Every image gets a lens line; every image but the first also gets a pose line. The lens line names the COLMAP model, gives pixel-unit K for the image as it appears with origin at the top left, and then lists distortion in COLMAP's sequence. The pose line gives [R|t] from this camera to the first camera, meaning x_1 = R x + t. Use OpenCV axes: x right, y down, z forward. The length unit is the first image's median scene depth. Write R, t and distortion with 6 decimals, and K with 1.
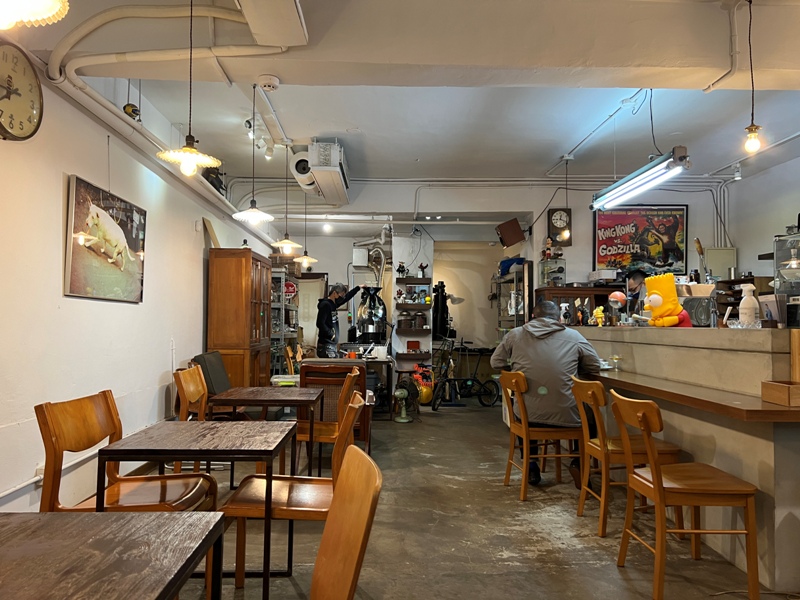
lens RADIAL K [[593.3, 0, 397.0], [0, 593.3, 308.7], [0, 0, 1]] dist [0.059624, -0.068403]
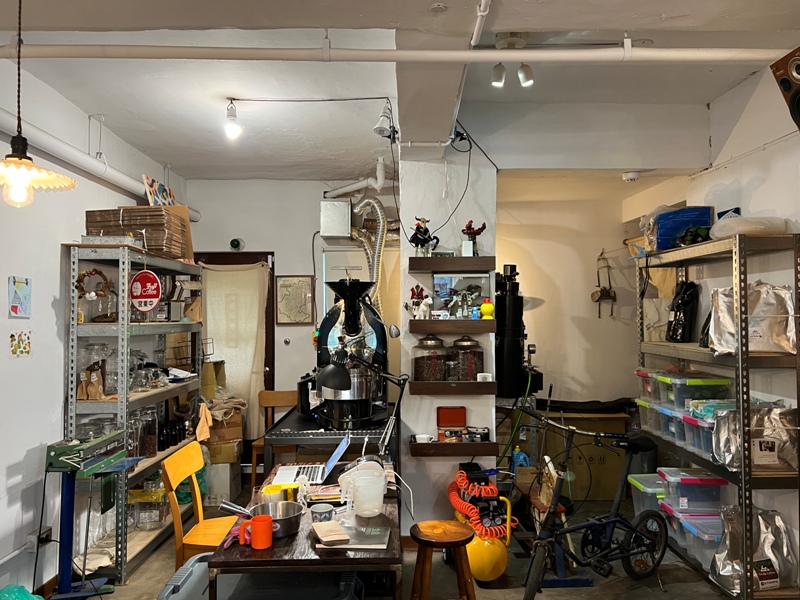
lens RADIAL K [[593.3, 0, 417.8], [0, 593.3, 315.9], [0, 0, 1]] dist [0.059624, -0.068403]
pose [[0.999788, -0.012676, 0.016251, -0.003992], [0.012093, 0.999297, 0.035487, -0.038762], [-0.016689, -0.035283, 0.999238, 0.869162]]
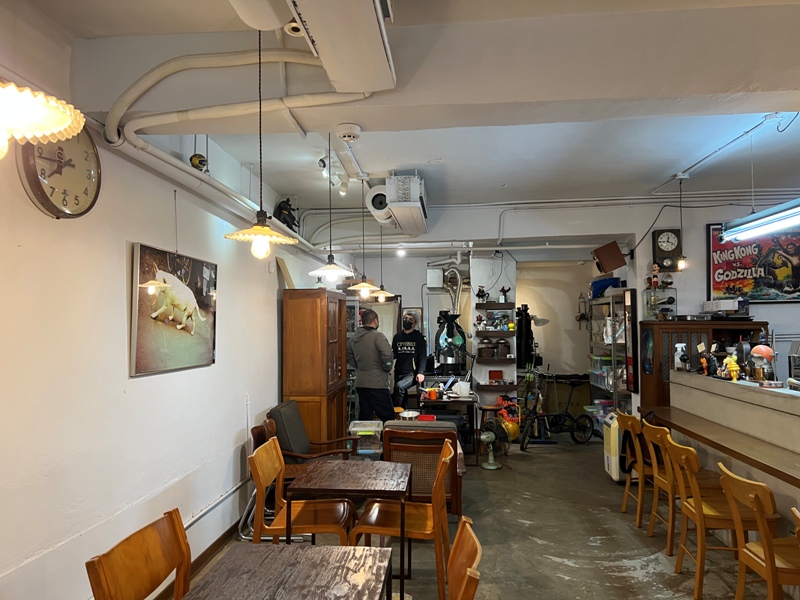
lens RADIAL K [[593.3, 0, 395.6], [0, 593.3, 311.5], [0, 0, 1]] dist [0.059624, -0.068403]
pose [[0.993141, -0.019468, -0.115293, -0.028933], [0.019862, 0.999800, 0.002273, -0.064753], [0.115225, -0.004548, 0.993329, 0.085026]]
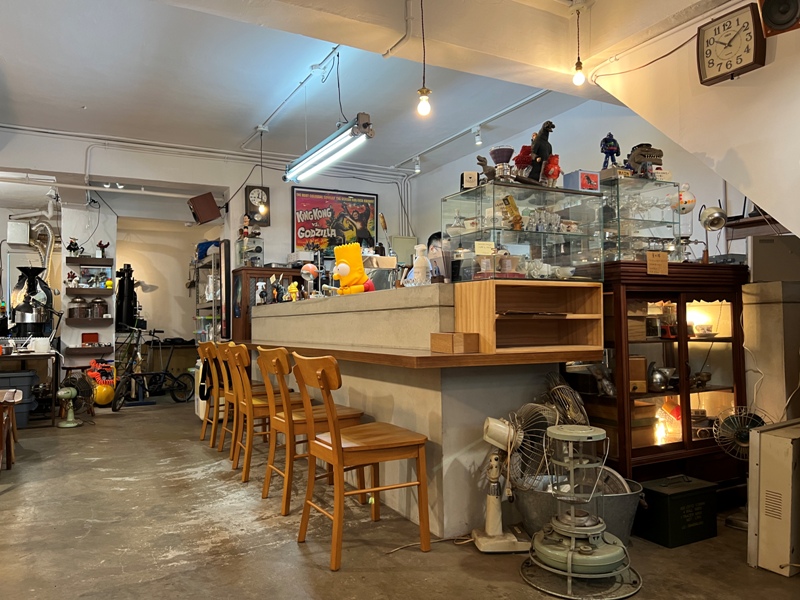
lens RADIAL K [[593.3, 0, 399.3], [0, 593.3, 310.9], [0, 0, 1]] dist [0.059624, -0.068403]
pose [[0.888793, -0.003223, 0.458298, 0.041432], [0.002857, 0.999995, 0.001490, 0.035171], [-0.458300, -0.000015, 0.888797, 0.054444]]
